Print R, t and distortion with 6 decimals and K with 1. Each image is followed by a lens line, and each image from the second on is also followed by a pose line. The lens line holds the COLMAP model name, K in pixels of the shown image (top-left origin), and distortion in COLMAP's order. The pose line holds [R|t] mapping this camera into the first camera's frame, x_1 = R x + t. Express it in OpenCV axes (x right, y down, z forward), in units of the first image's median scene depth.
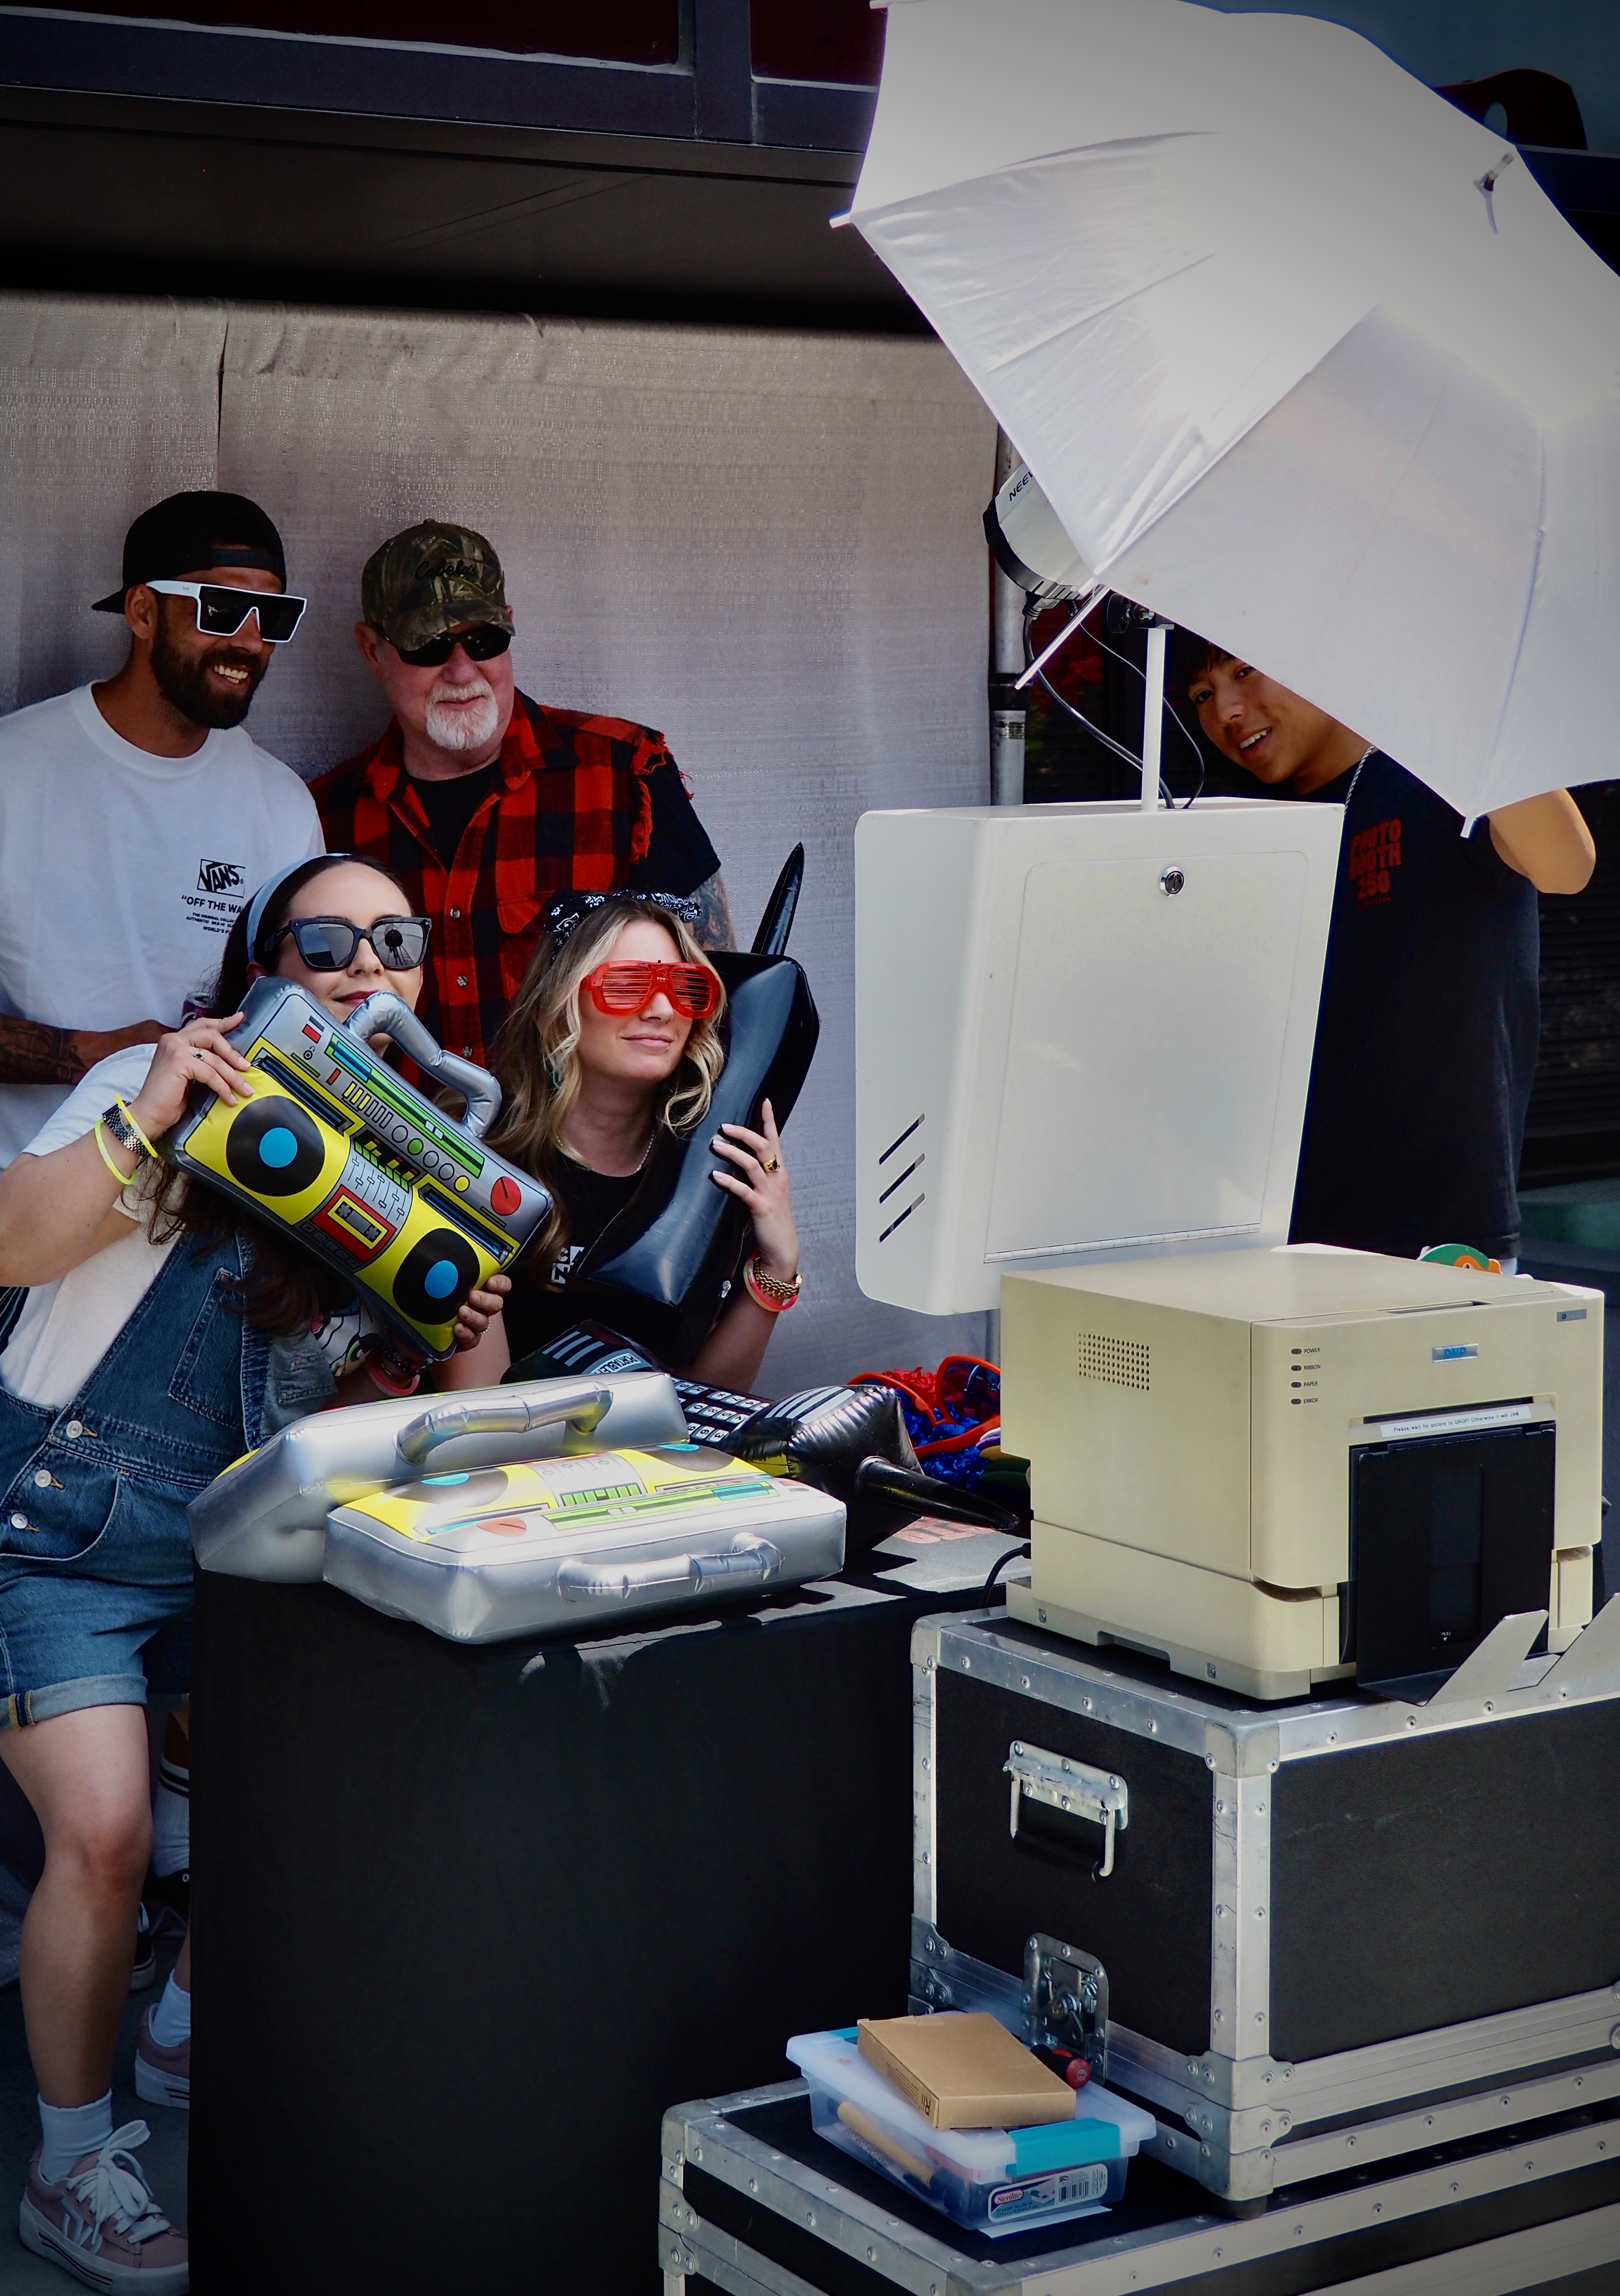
lens RADIAL K [[3981.3, 0, 808.1], [0, 3981.3, 1072.9], [0, 0, 1]] dist [0.072728, 0.233904]
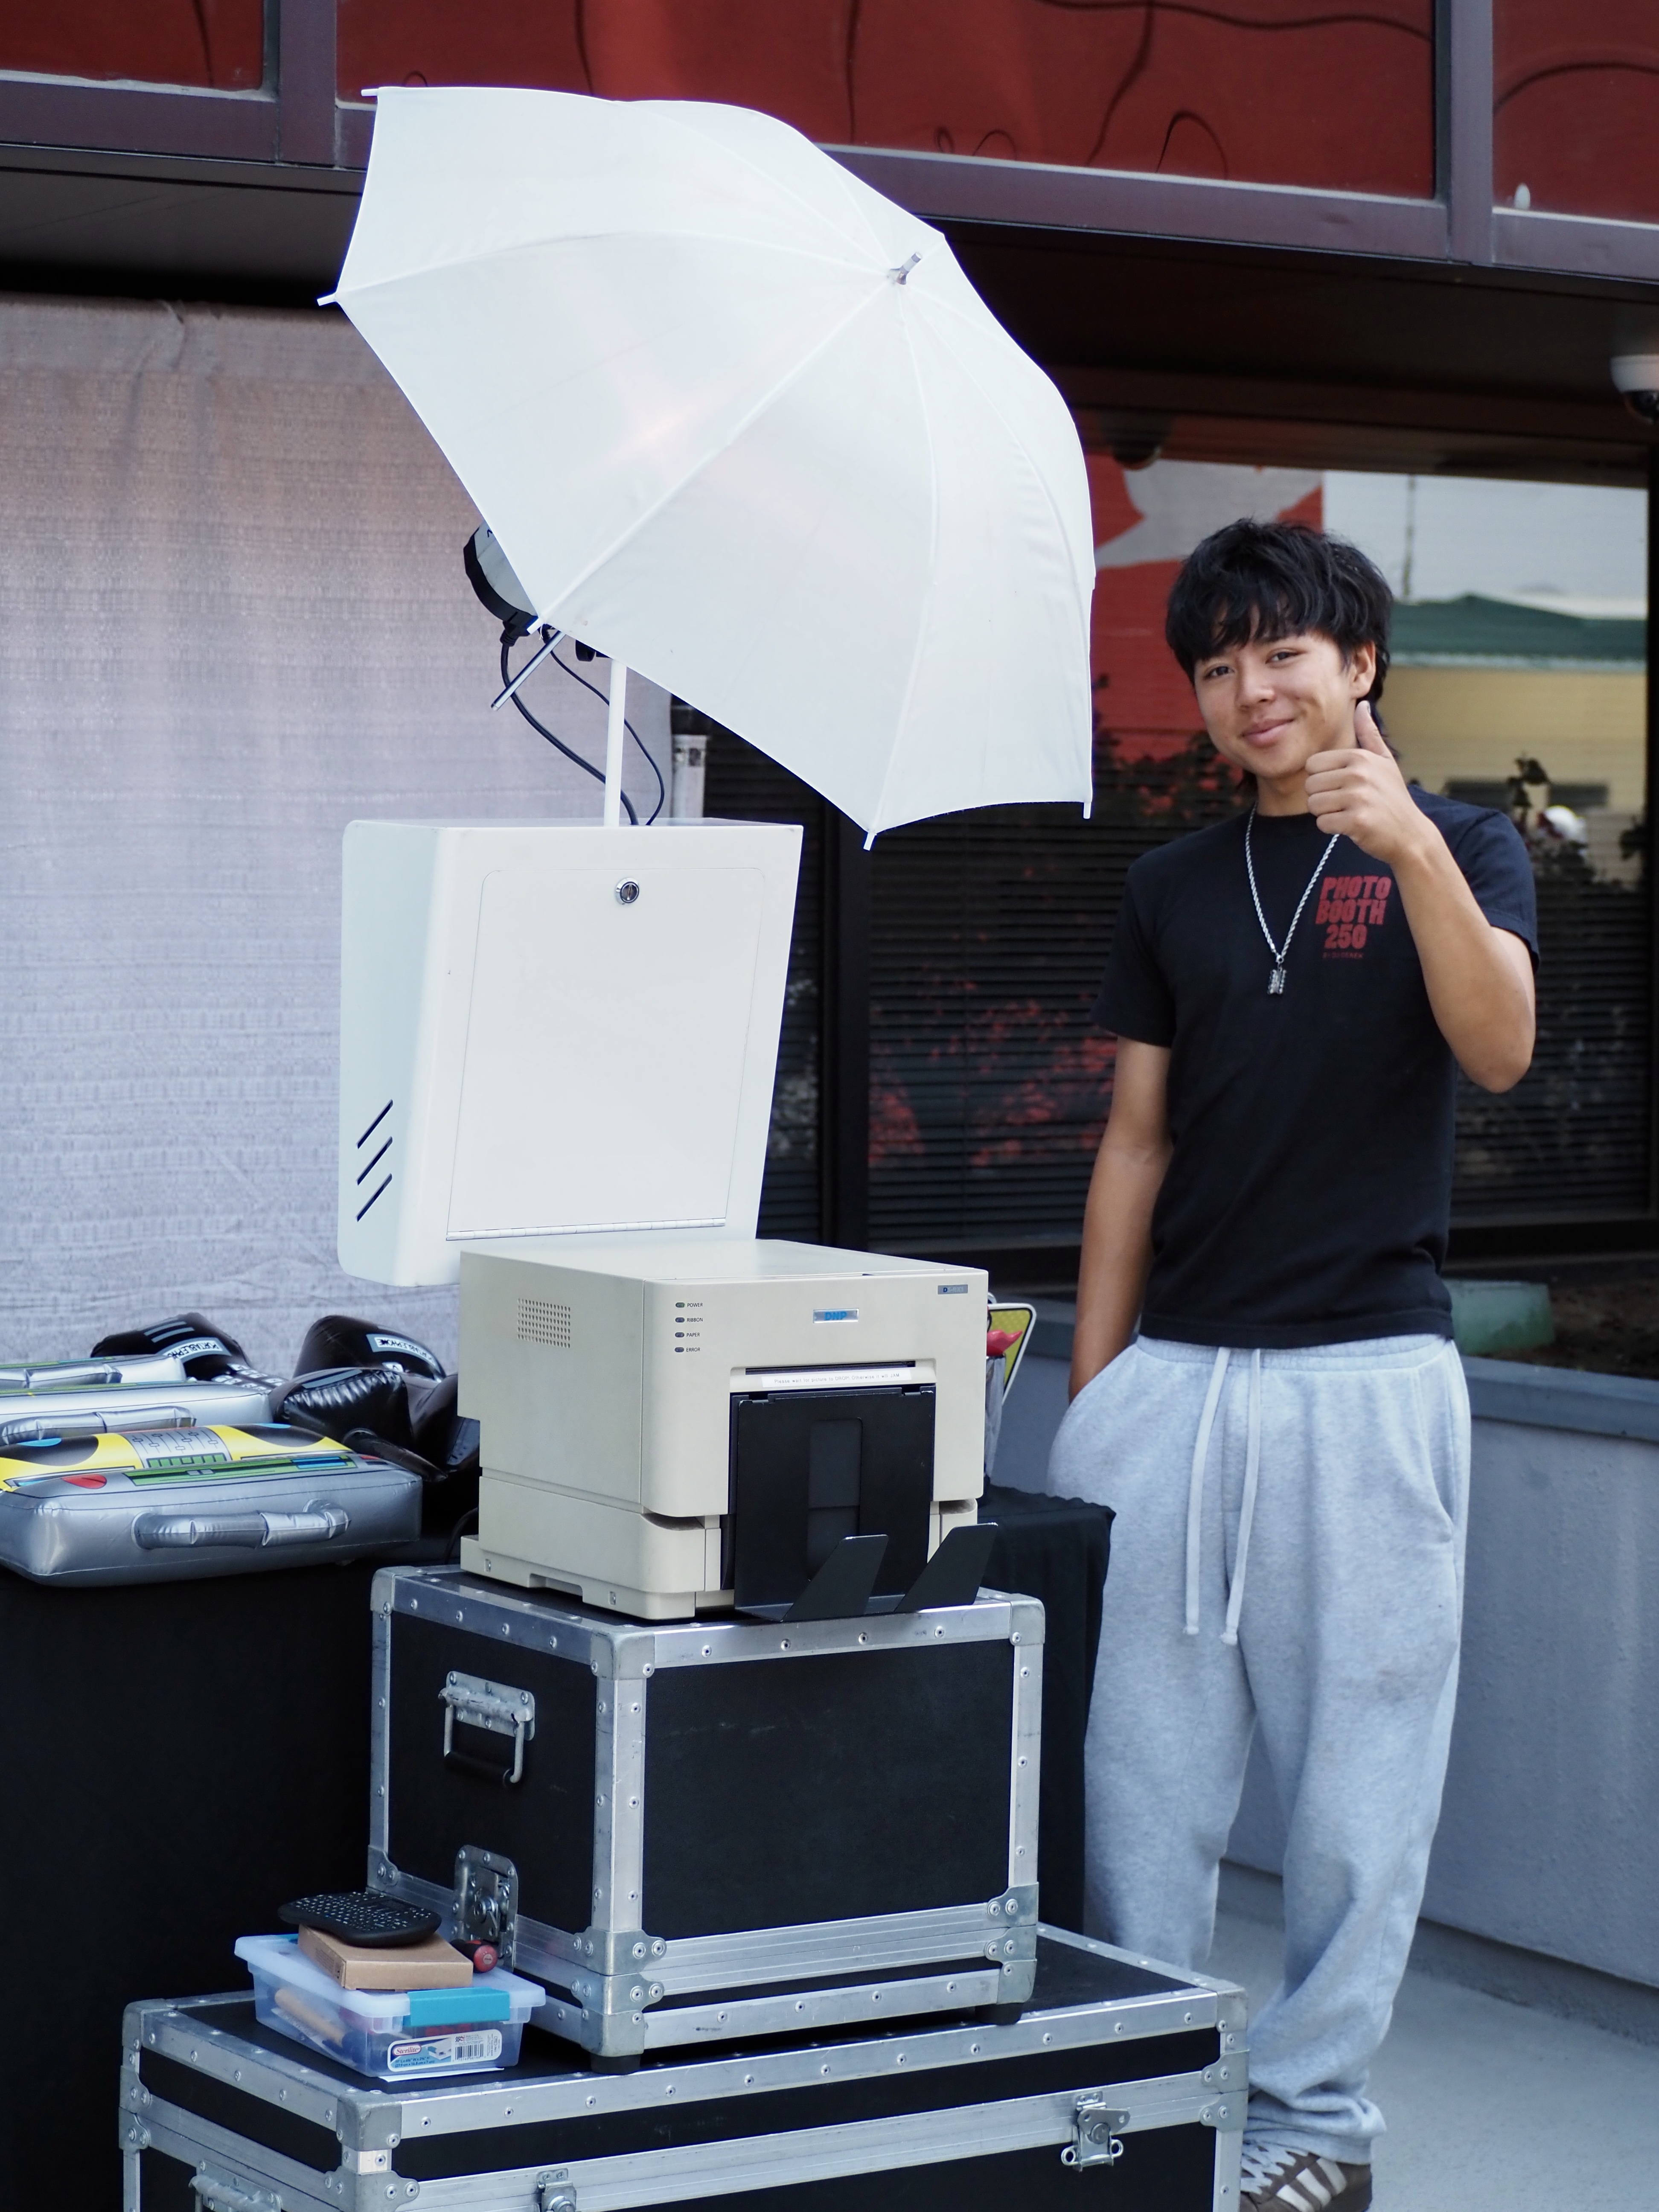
lens RADIAL K [[5518.8, 0, 829.5], [0, 5518.8, 1106.0], [0, 0, 1]] dist [0.036256, -1.238025]
pose [[0.999647, 0.023996, 0.011391, 0.138000], [-0.023716, 0.999427, -0.024141, 0.047729], [-0.011964, 0.023862, 0.999644, -0.530701]]
